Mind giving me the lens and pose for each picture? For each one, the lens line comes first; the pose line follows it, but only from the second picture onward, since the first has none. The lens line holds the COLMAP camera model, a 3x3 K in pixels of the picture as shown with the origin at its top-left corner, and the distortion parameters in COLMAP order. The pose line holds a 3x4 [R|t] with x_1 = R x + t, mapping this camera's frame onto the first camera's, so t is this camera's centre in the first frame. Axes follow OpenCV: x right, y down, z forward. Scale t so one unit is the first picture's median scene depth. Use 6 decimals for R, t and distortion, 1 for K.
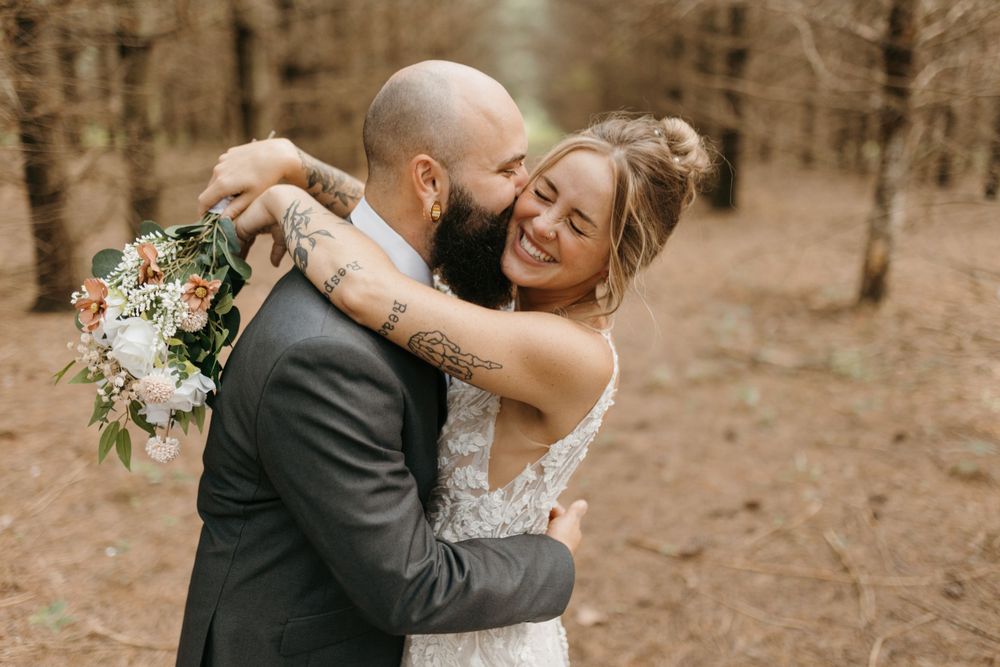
lens RADIAL K [[944.3, 0, 500.4], [0, 944.3, 336.8], [0, 0, 1]] dist [0.000066, 0.000000]
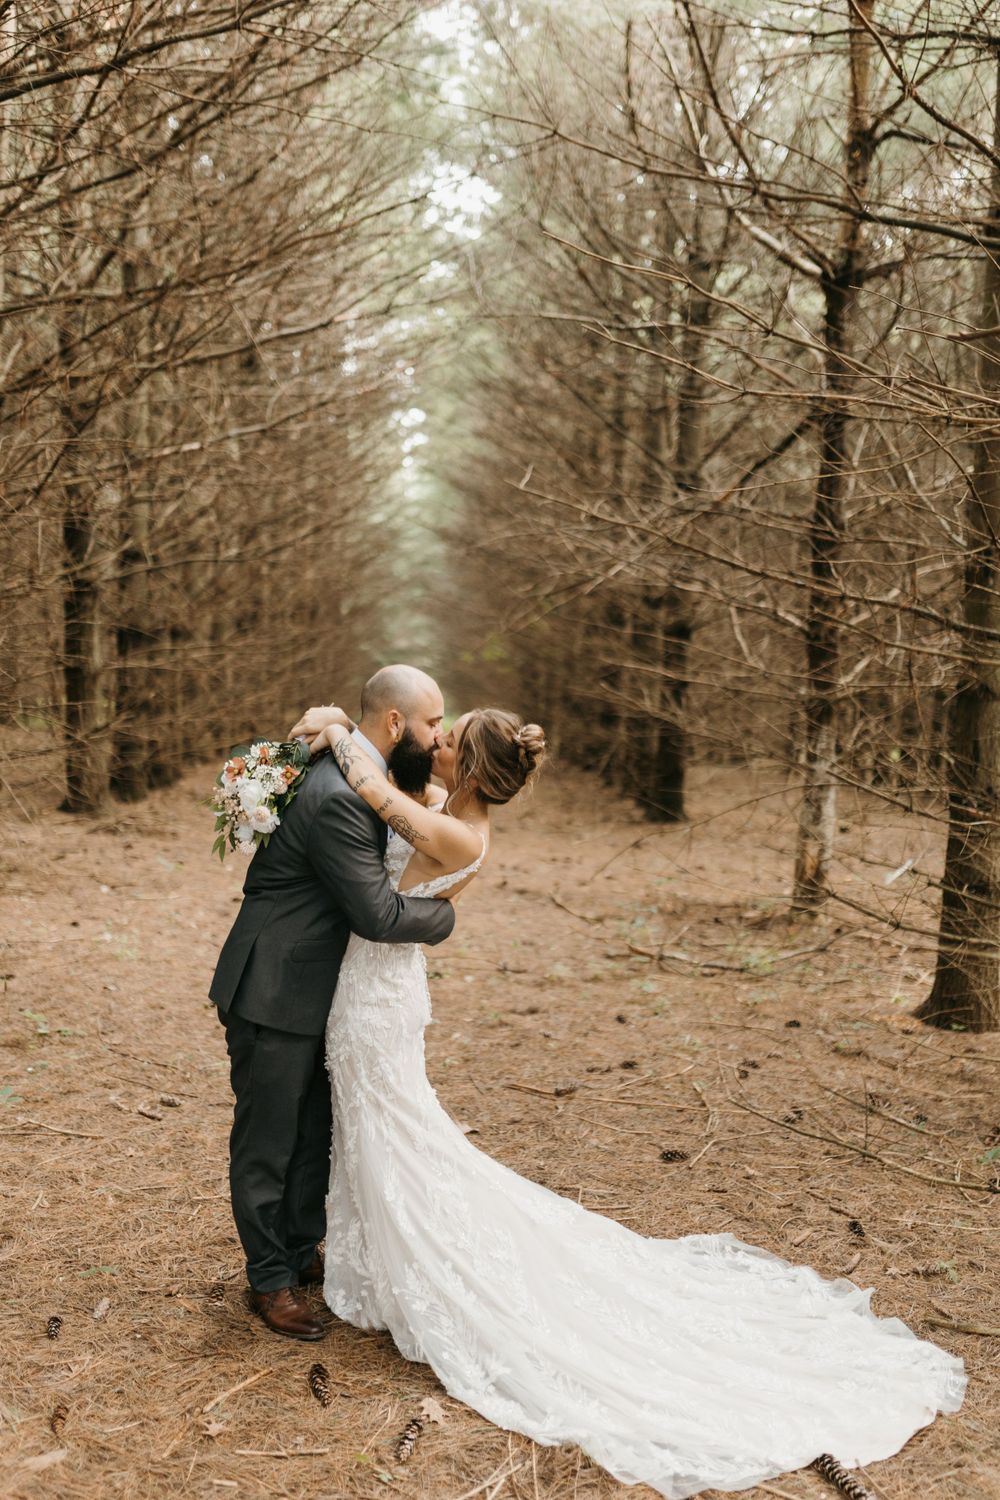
lens RADIAL K [[1416.5, 0, 500.1], [0, 1416.5, 742.6], [0, 0, 1]] dist [0.000066, 0.000000]
pose [[0.996102, 0.026442, 0.084151, -0.016015], [-0.009357, 0.980303, -0.197278, 0.154768], [-0.087710, 0.195721, 0.976729, -0.639367]]
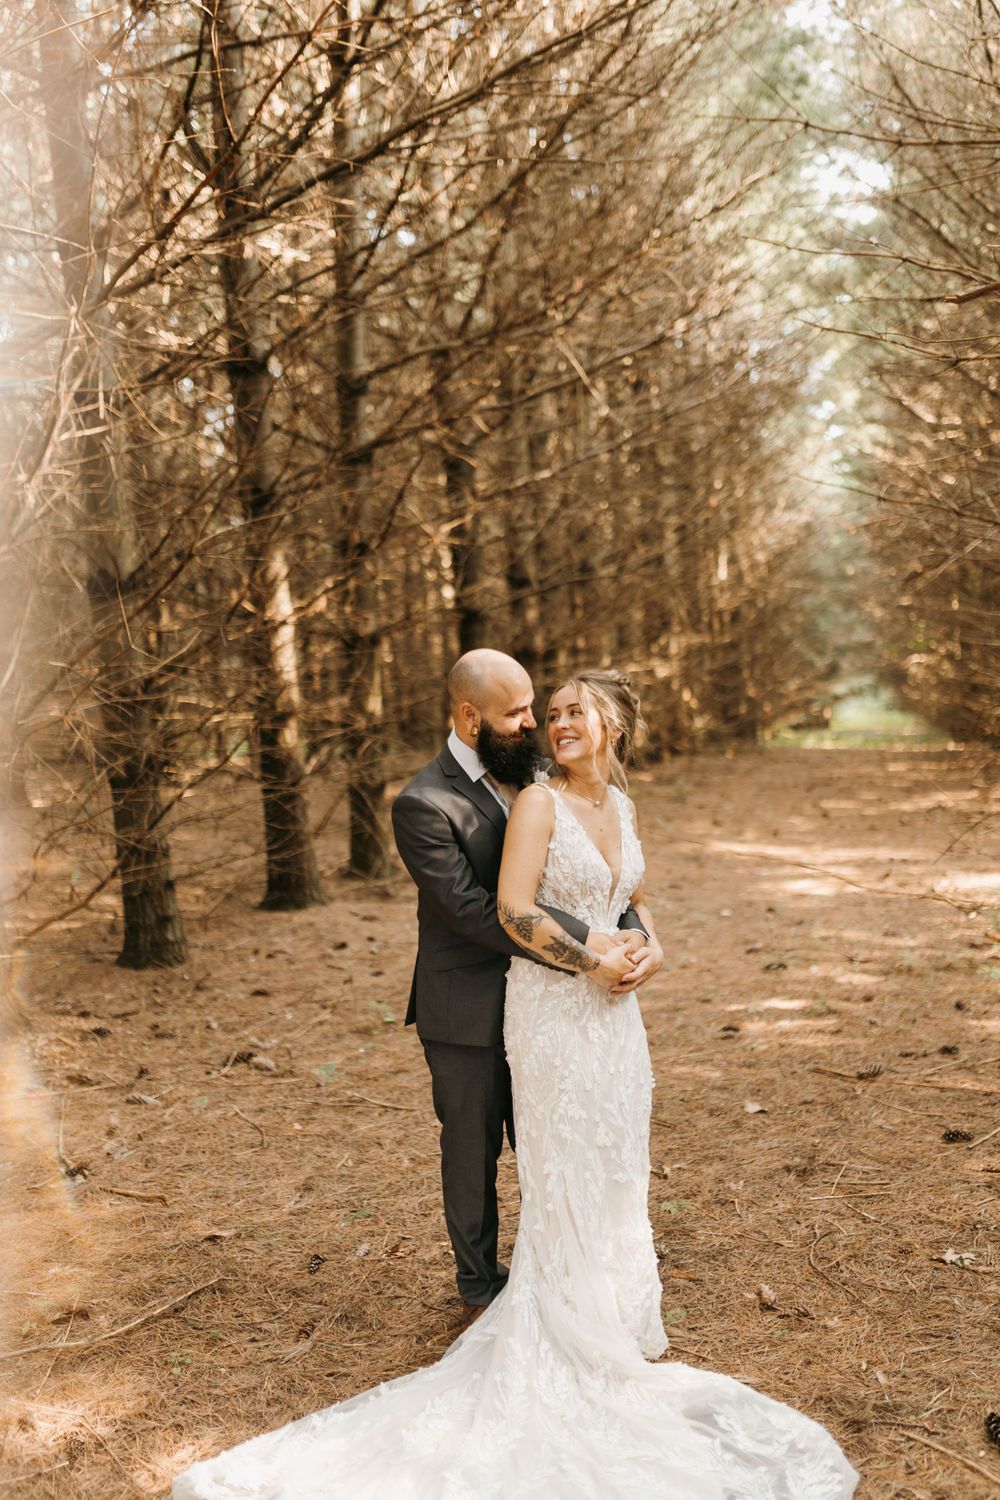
lens RADIAL K [[1416.5, 0, 503.3], [0, 1416.5, 744.0], [0, 0, 1]] dist [0.000066, 0.000000]
pose [[0.971492, -0.042580, -0.233216, 0.189280], [-0.005058, 0.979791, -0.199958, 0.180573], [0.237017, 0.195437, 0.951644, -0.699084]]
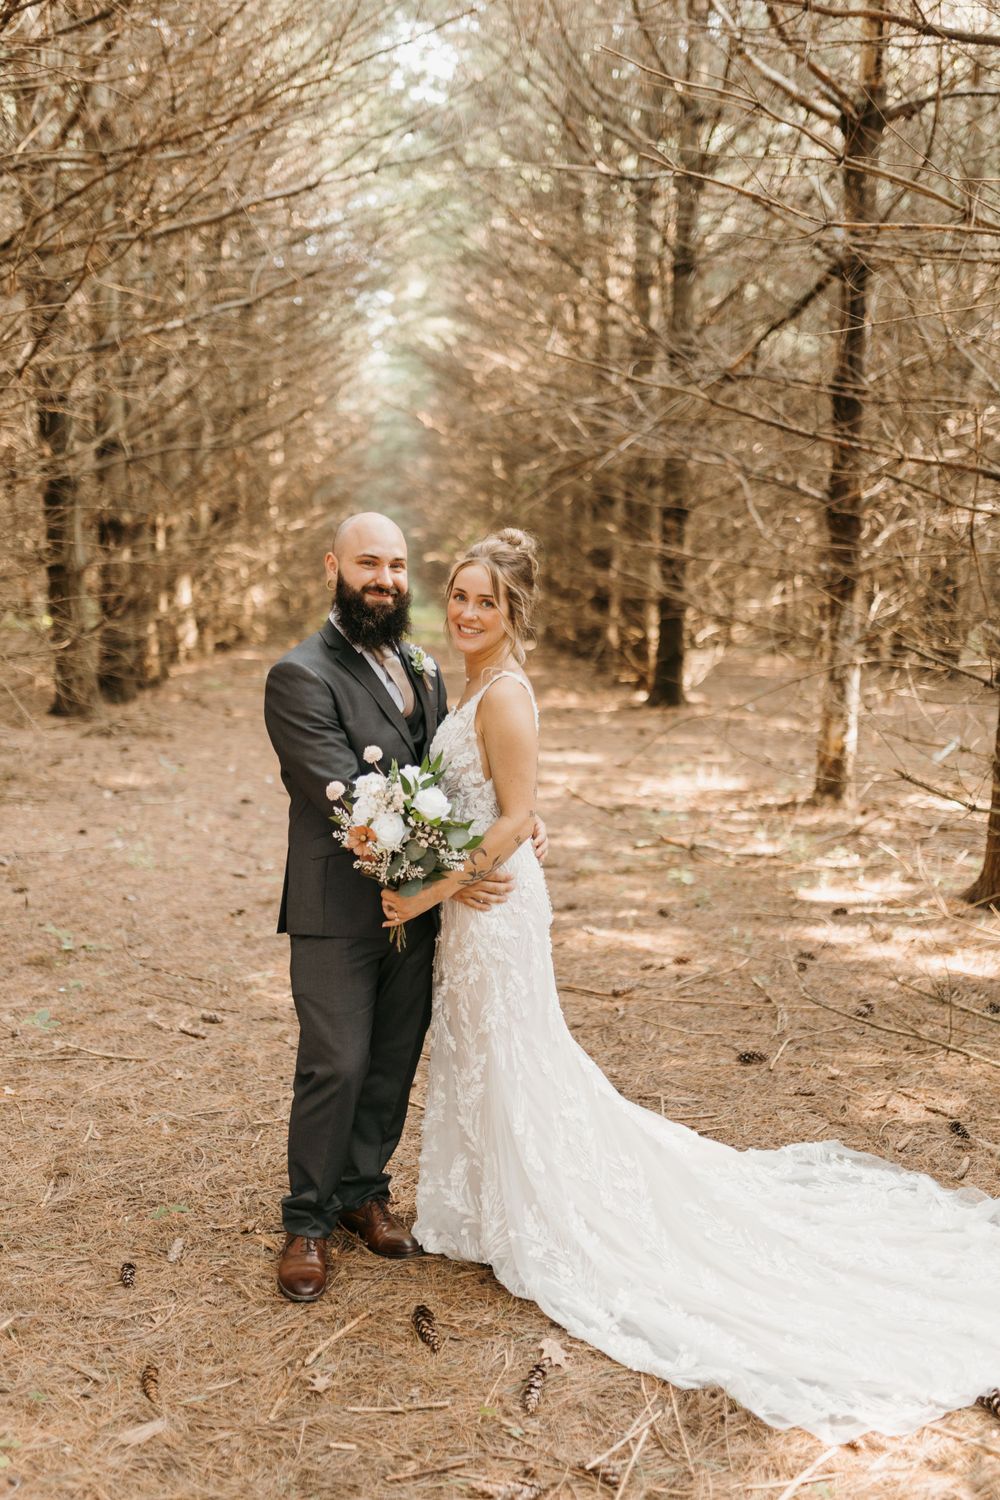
lens RADIAL K [[1416.5, 0, 492.5], [0, 1416.5, 747.3], [0, 0, 1]] dist [0.000066, 0.000000]
pose [[0.995082, -0.011790, 0.098352, -0.083510], [0.023387, 0.992784, -0.117610, 0.139503], [-0.096256, 0.119332, 0.988177, -0.530409]]
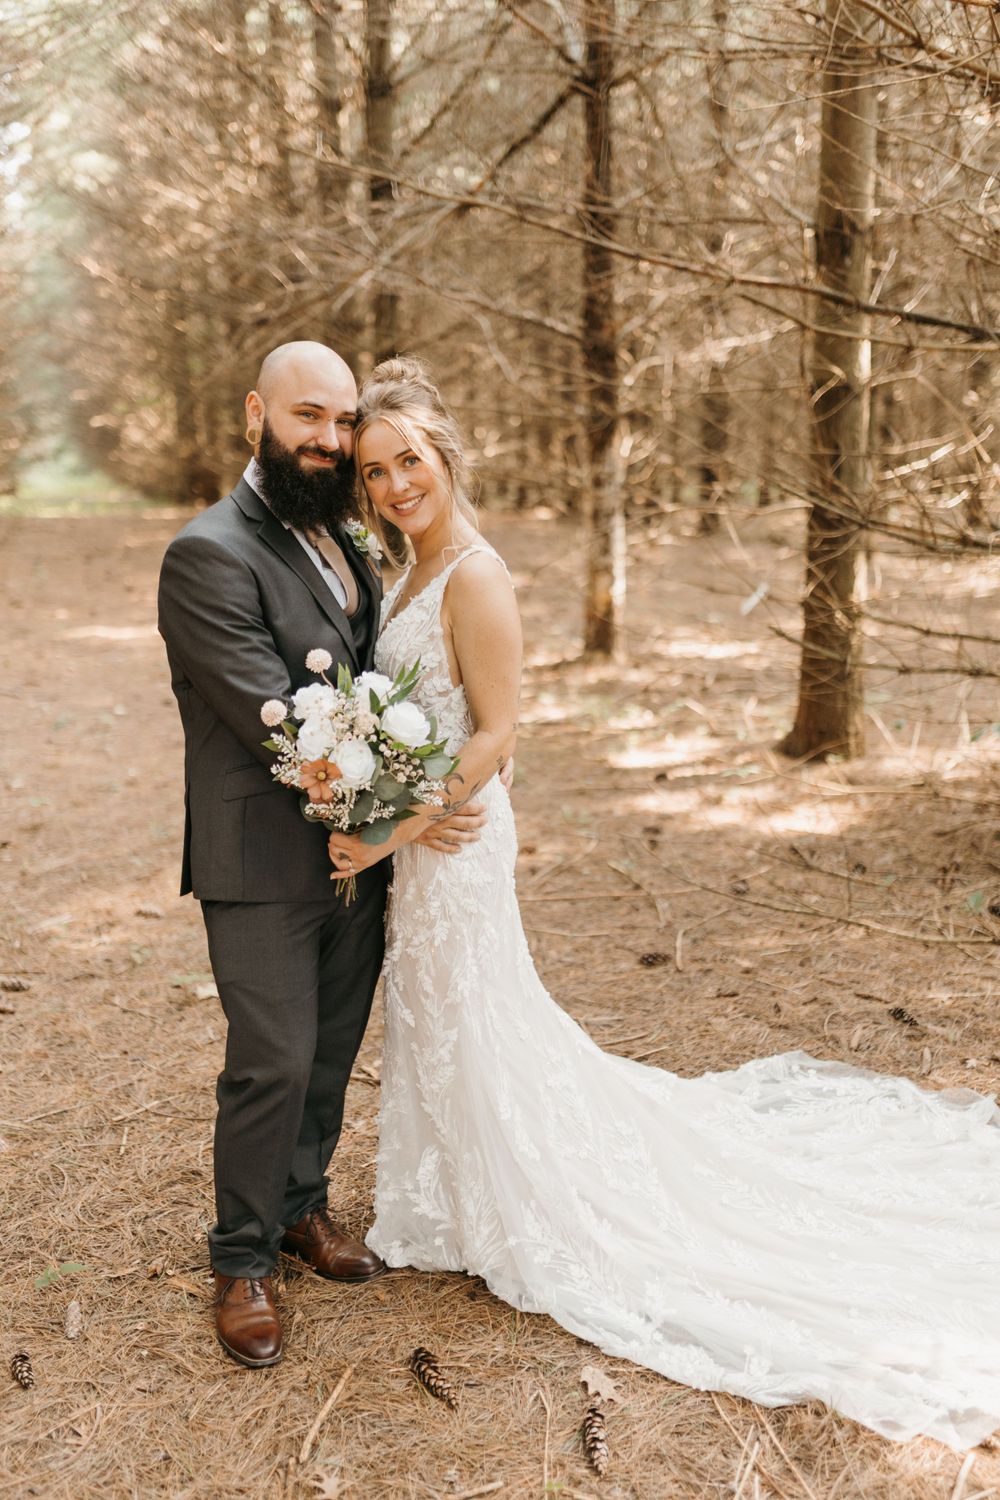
lens RADIAL K [[1416.5, 0, 489.3], [0, 1416.5, 746.0], [0, 0, 1]] dist [0.000066, 0.000000]
pose [[0.945455, -0.107425, 0.307531, -0.193380], [0.114797, 0.993371, -0.005925, 0.091283], [-0.304856, 0.040906, 0.951520, -0.314105]]
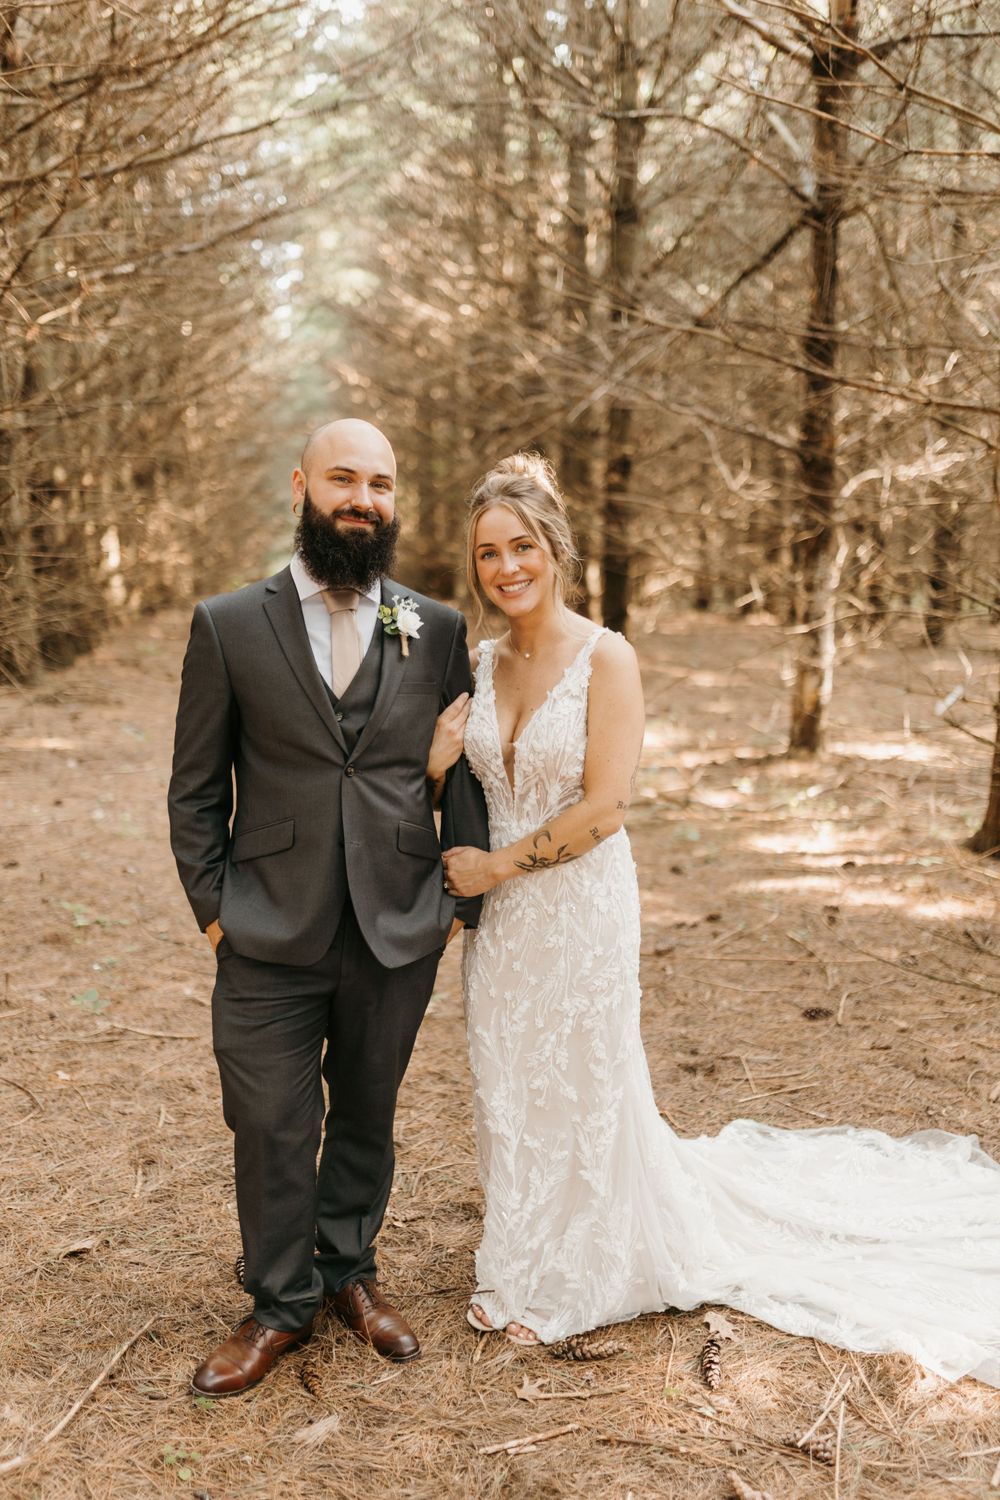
lens RADIAL K [[1416.5, 0, 500.5], [0, 1416.5, 765.3], [0, 0, 1]] dist [0.000066, 0.000000]
pose [[0.984618, -0.037650, 0.170616, -0.214701], [0.051240, 0.995793, -0.075961, 0.134395], [-0.167038, 0.083534, 0.982405, -0.463243]]
